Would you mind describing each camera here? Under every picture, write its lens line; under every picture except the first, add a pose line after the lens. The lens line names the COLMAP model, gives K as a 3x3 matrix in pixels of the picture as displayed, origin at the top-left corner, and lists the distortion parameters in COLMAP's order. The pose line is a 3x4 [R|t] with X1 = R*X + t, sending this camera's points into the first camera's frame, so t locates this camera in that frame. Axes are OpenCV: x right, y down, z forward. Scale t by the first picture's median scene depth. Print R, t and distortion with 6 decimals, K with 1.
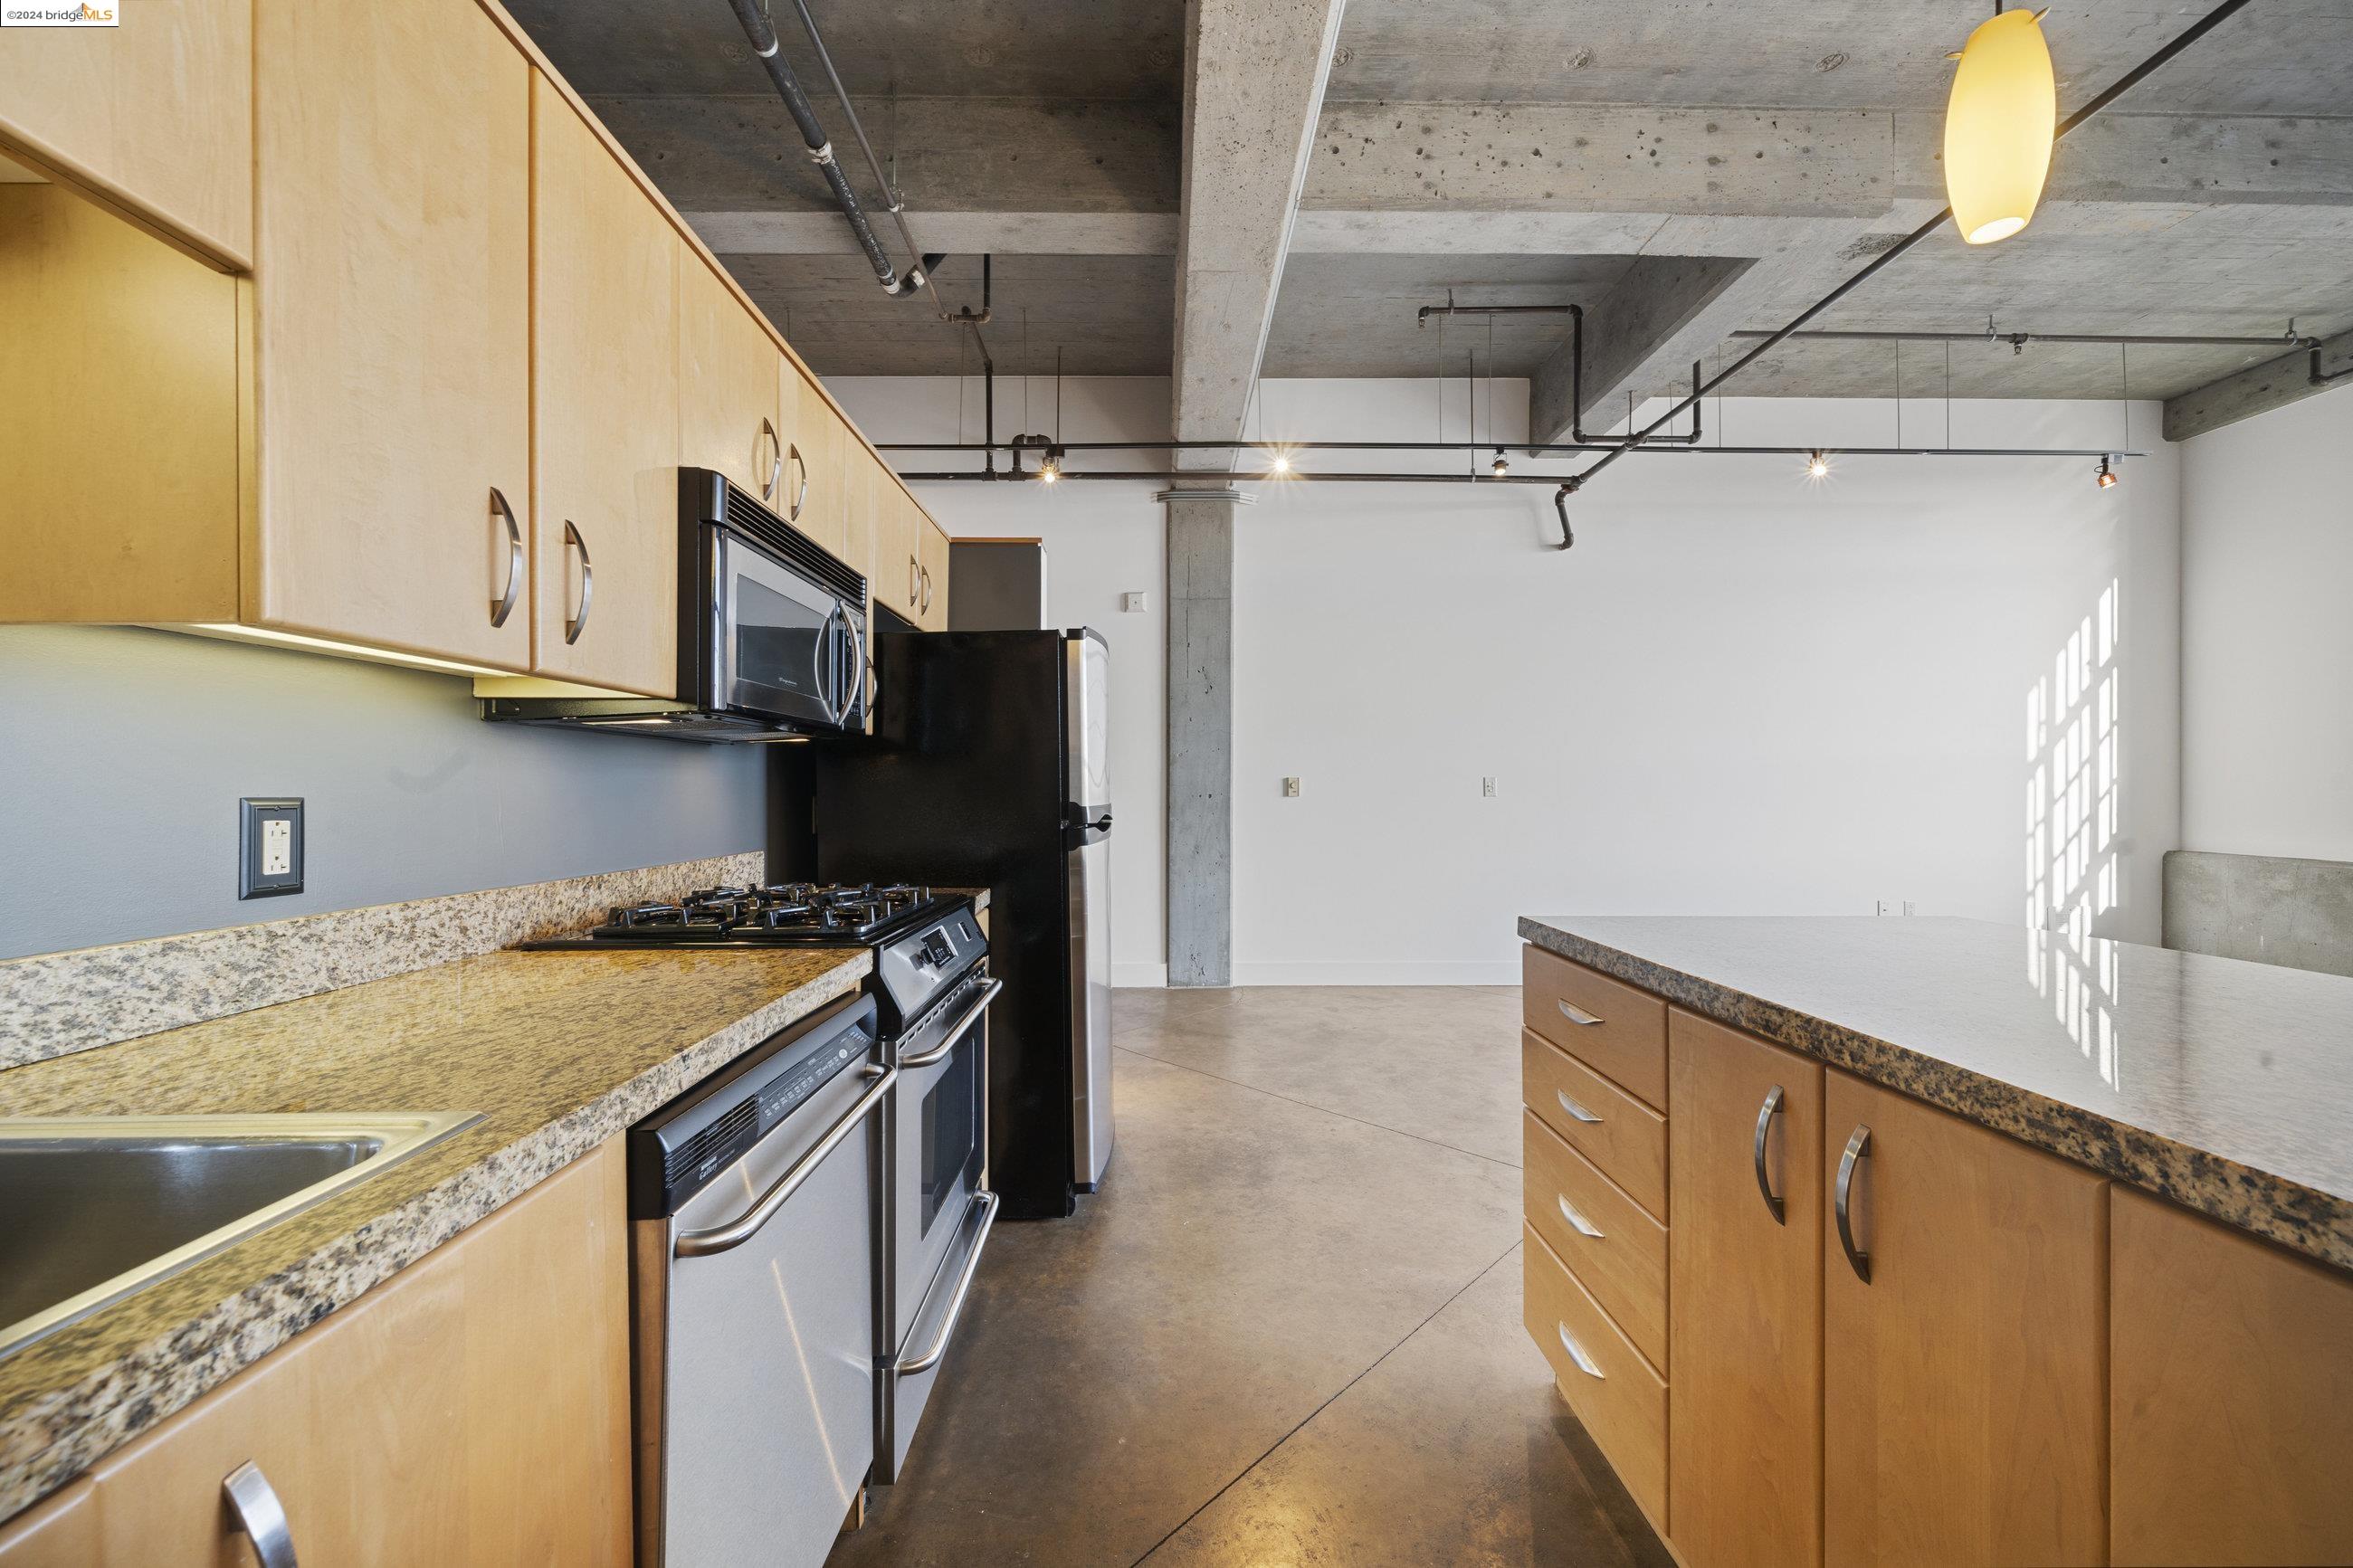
lens RADIAL K [[902.3, 0, 1174.6], [0, 902.3, 791.7], [0, 0, 1]] dist [-0.001836, -0.000599]
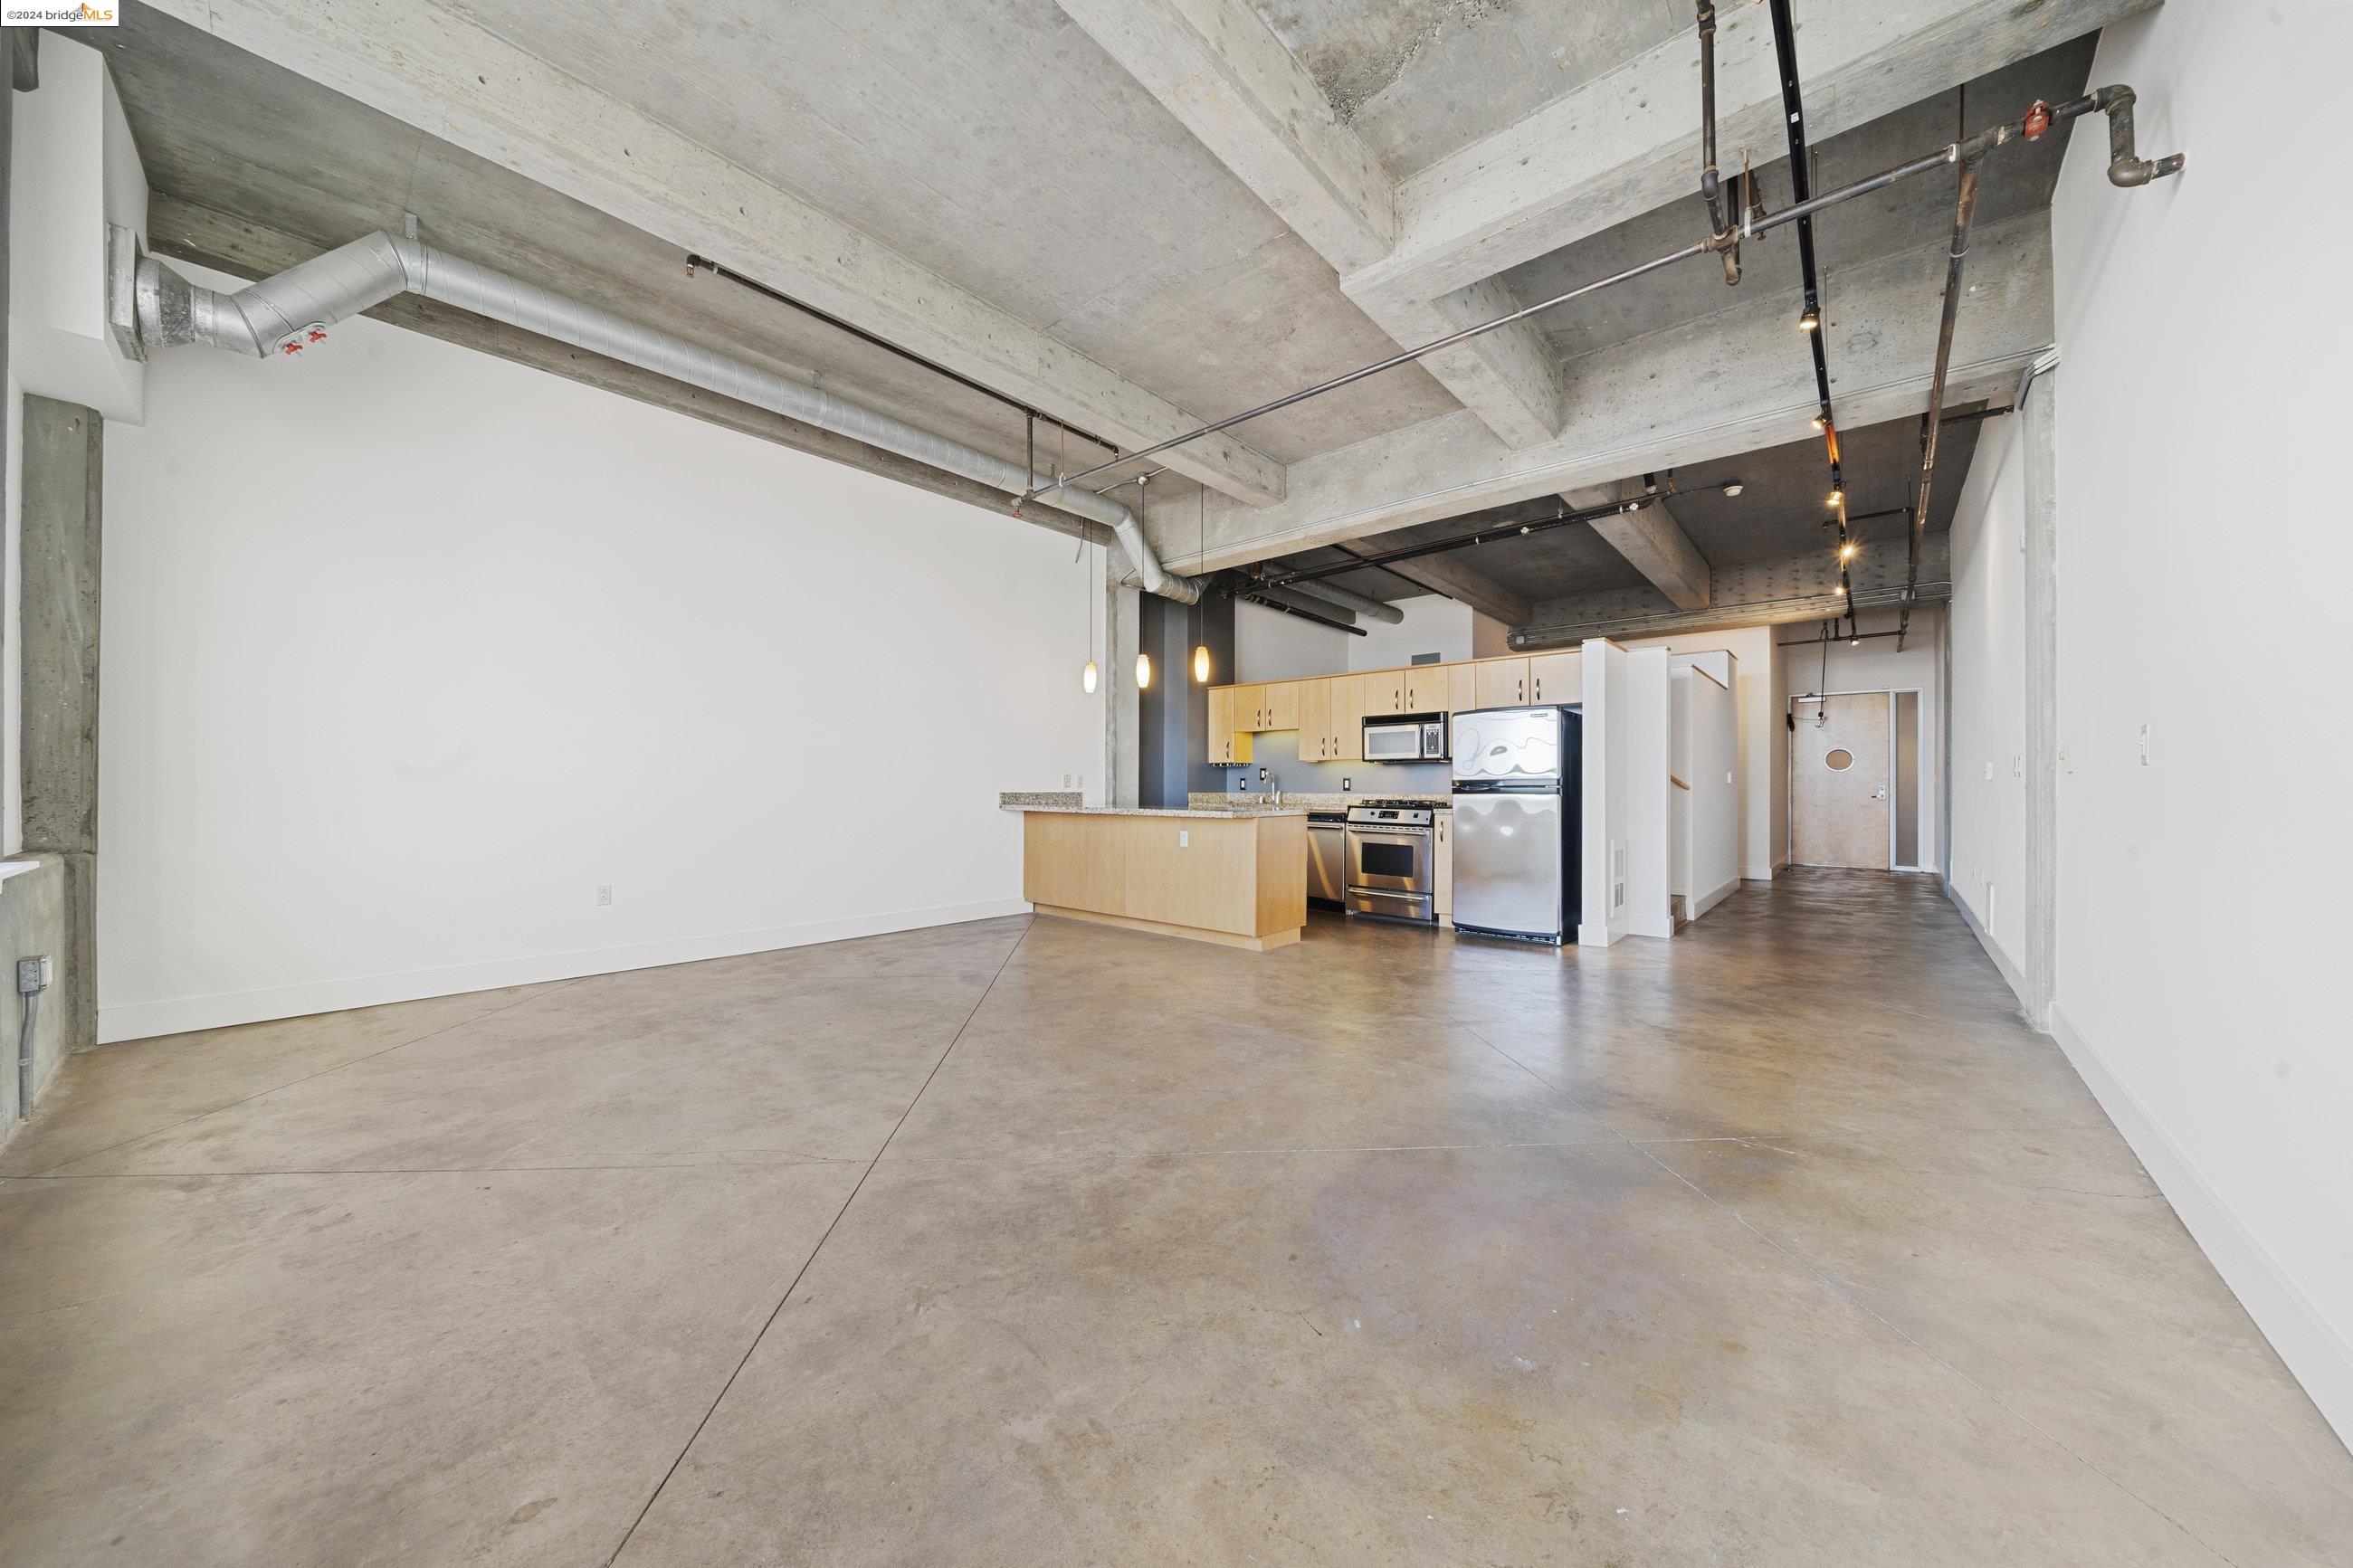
lens RADIAL K [[798.5, 0, 1173.7], [0, 798.5, 784.8], [0, 0, 1]] dist [-0.006584, -0.000064]
pose [[-0.671754, -0.004807, -0.740758, 2.175603], [-0.003464, 0.999988, -0.003348, 0.040974], [0.740766, 0.000317, -0.671763, 1.936384]]
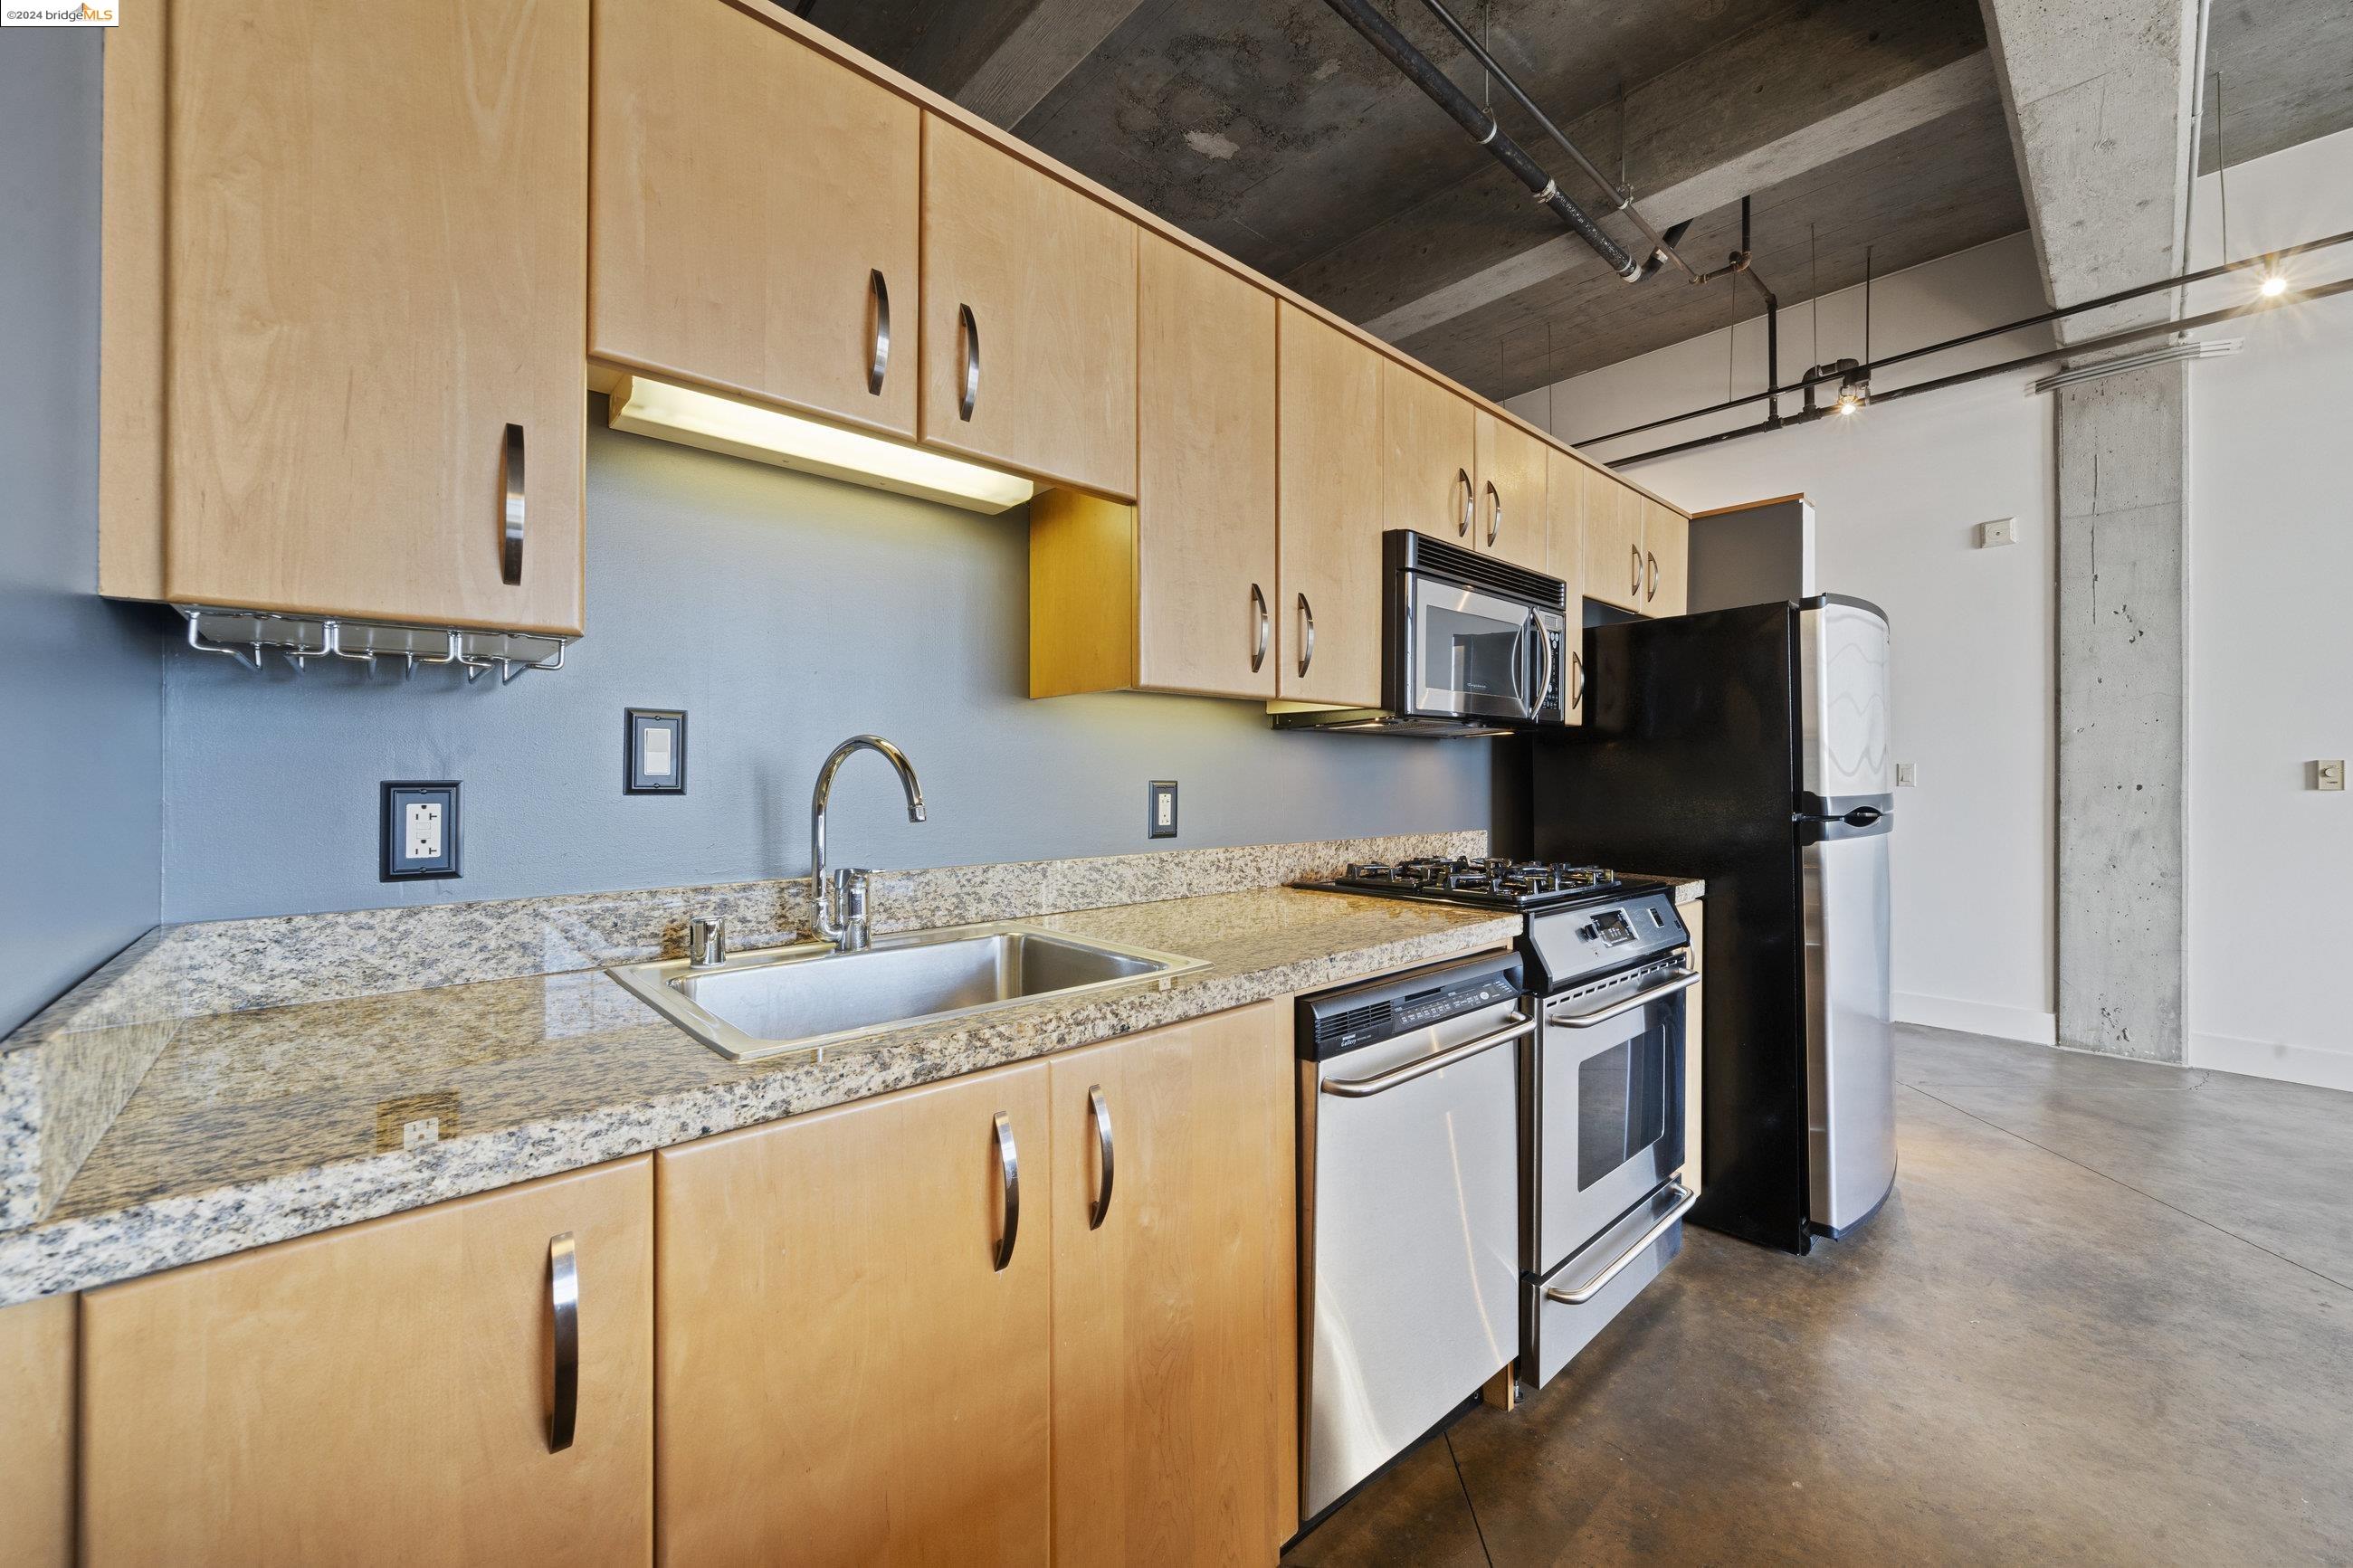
lens RADIAL K [[902.3, 0, 1176.5], [0, 902.3, 772.3], [0, 0, 1]] dist [-0.001836, -0.000599]
pose [[0.665648, -0.000711, -0.746266, 0.133656], [-0.004479, 0.999978, -0.004949, -0.000454], [0.746252, 0.006637, 0.665630, -0.058591]]
